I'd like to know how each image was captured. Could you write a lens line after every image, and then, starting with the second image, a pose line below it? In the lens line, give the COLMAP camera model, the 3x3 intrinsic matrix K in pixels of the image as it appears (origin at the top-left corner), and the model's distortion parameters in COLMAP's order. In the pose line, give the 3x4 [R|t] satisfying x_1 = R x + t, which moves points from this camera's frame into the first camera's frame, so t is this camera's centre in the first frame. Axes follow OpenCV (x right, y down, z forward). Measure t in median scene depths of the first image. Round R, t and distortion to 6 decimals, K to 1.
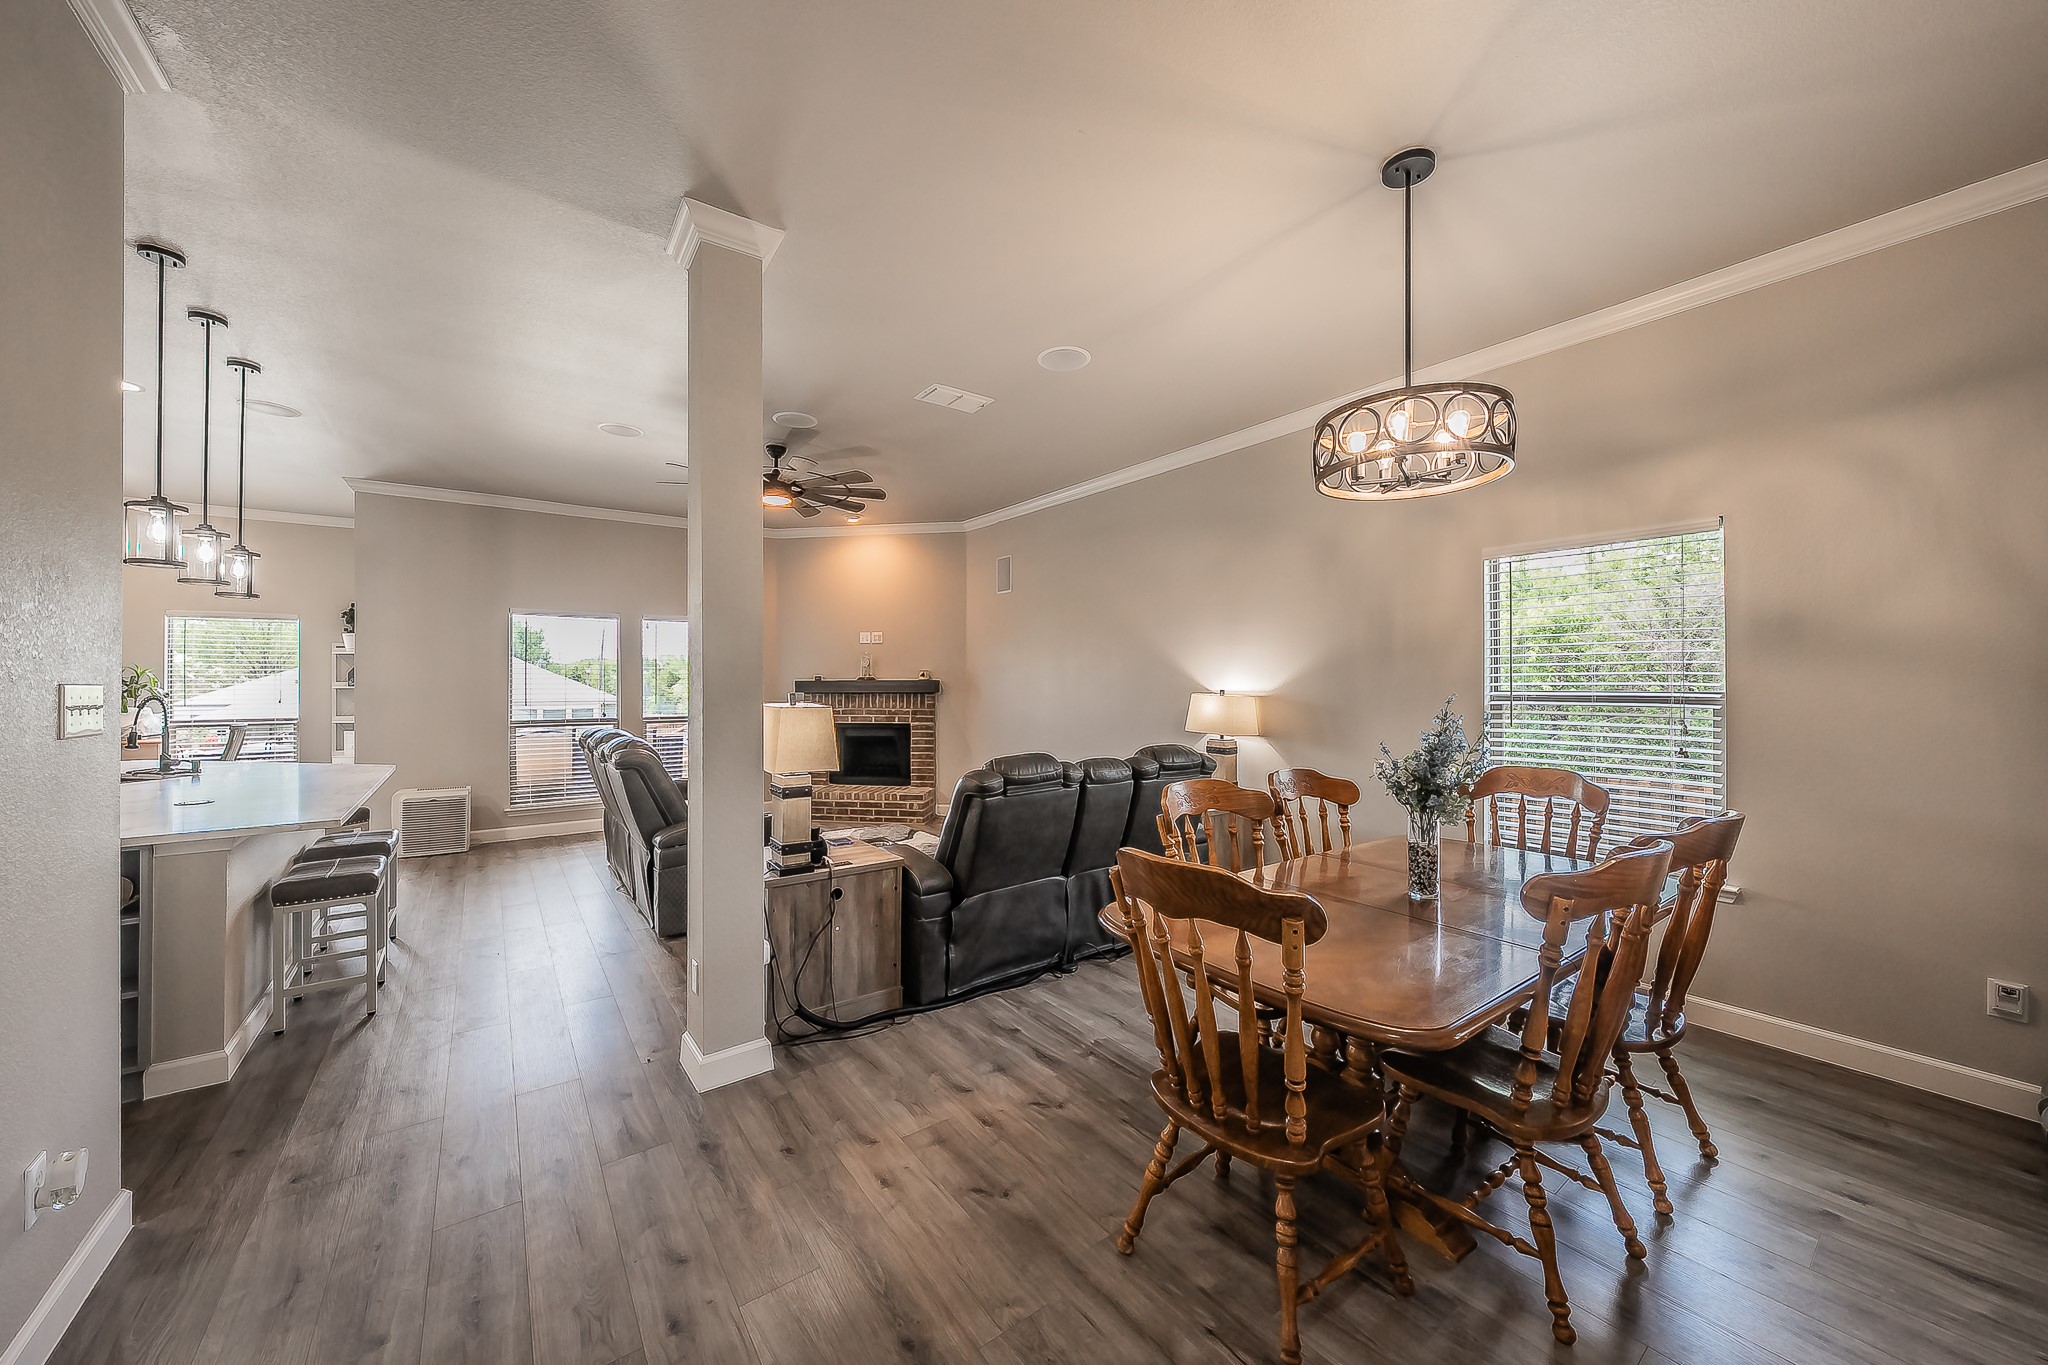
lens RADIAL K [[712.4, 0, 1034.5], [0, 712.4, 672.4], [0, 0, 1]] dist [-0.009577, 0.000050]
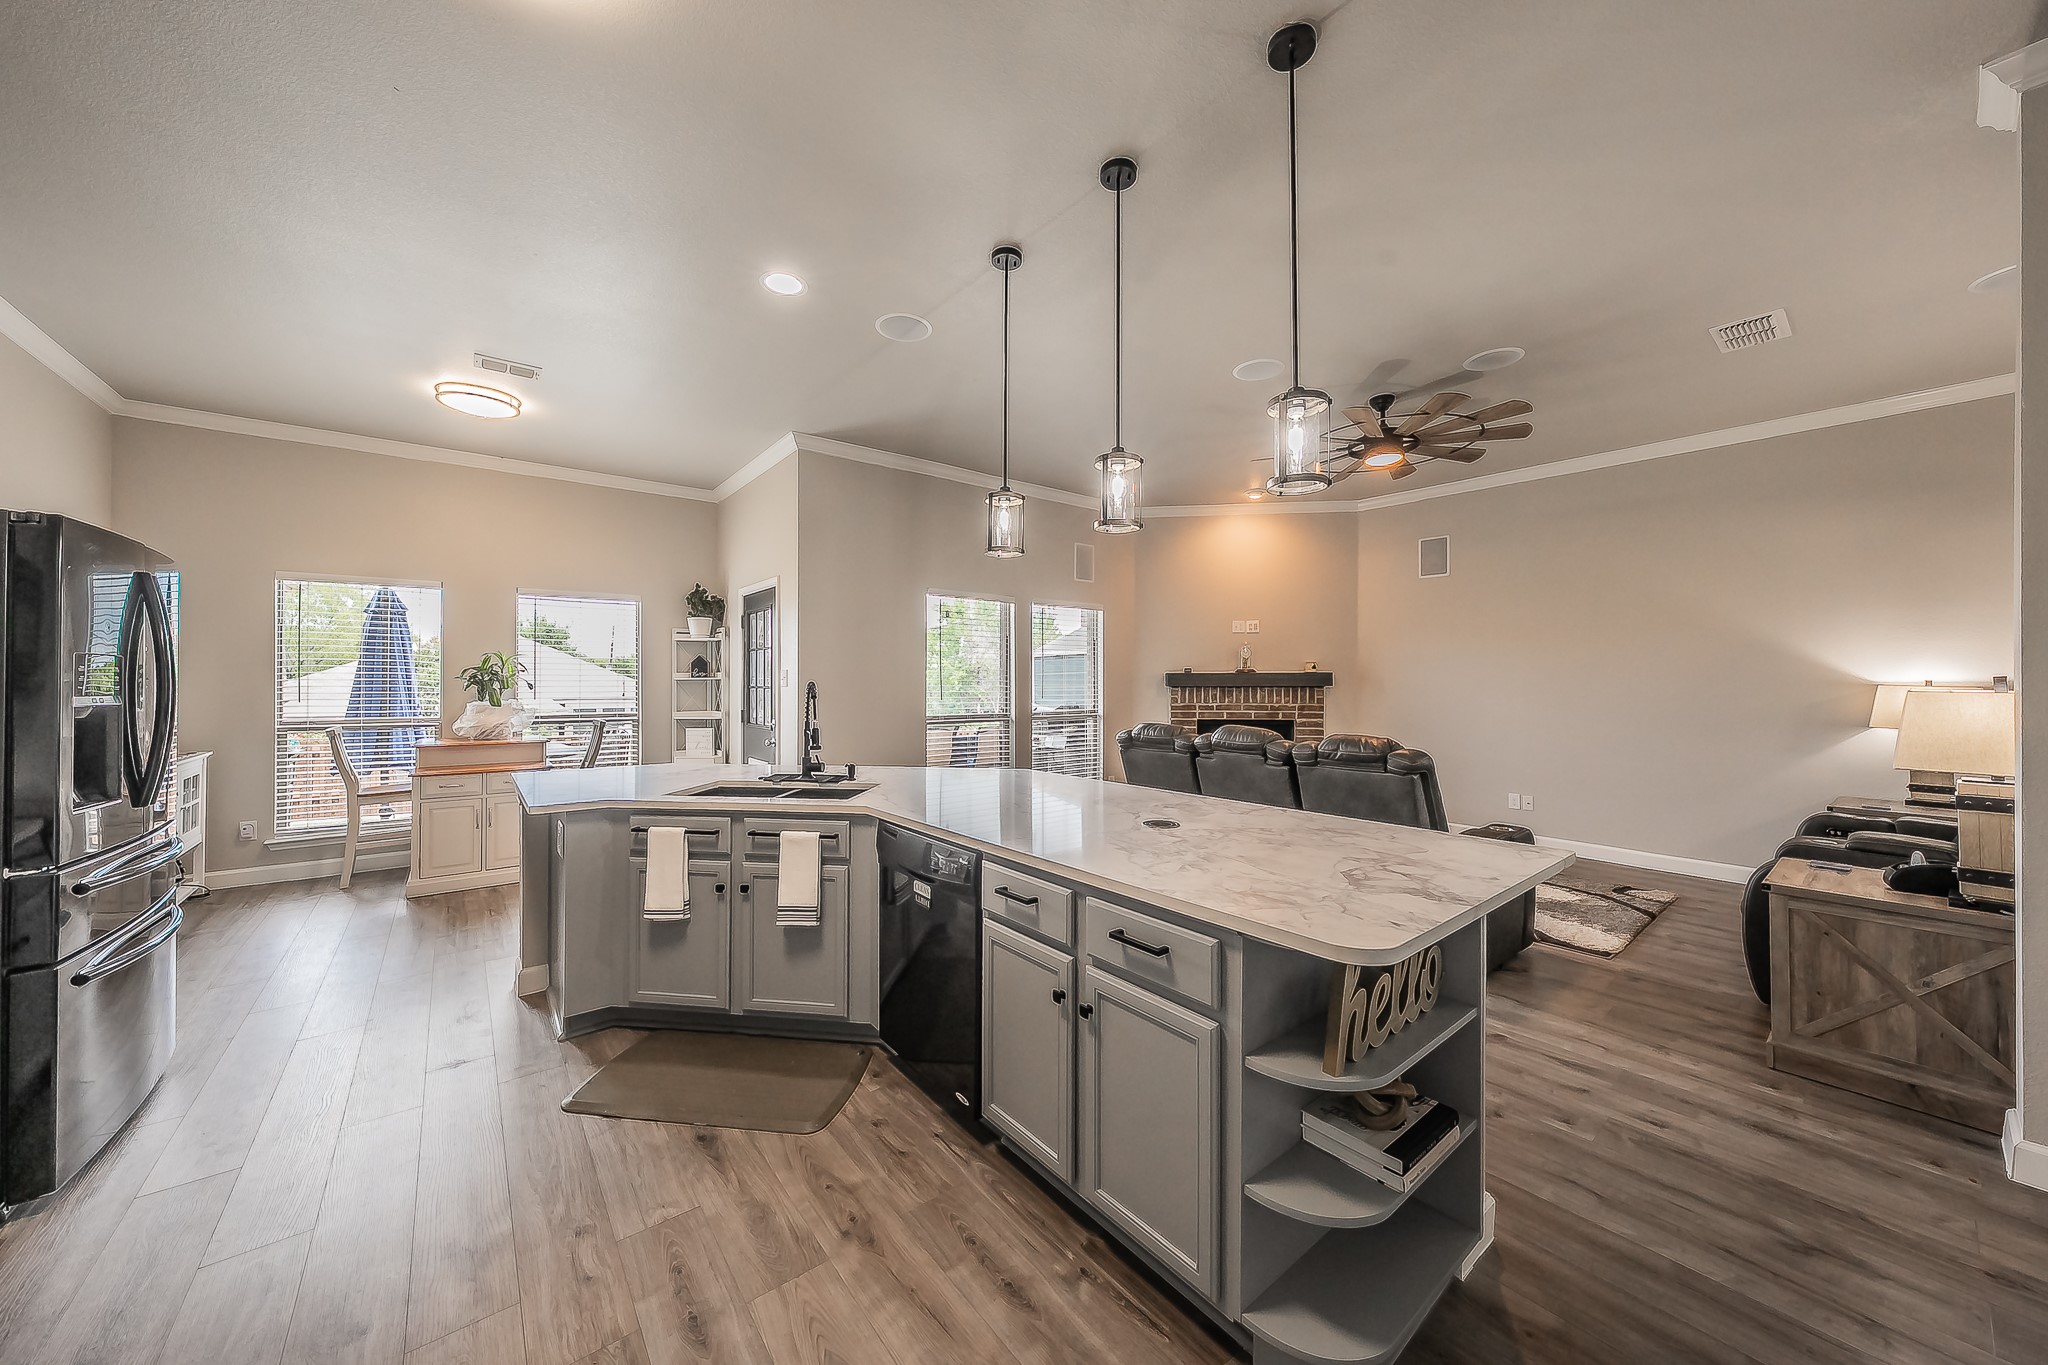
lens RADIAL K [[712.4, 0, 1033.6], [0, 712.4, 680.3], [0, 0, 1]] dist [-0.009577, 0.000050]
pose [[0.999900, 0.002015, 0.014029, -0.523726], [-0.002254, 0.999852, 0.017070, 0.006195], [-0.013992, -0.017099, 0.999756, 0.096572]]
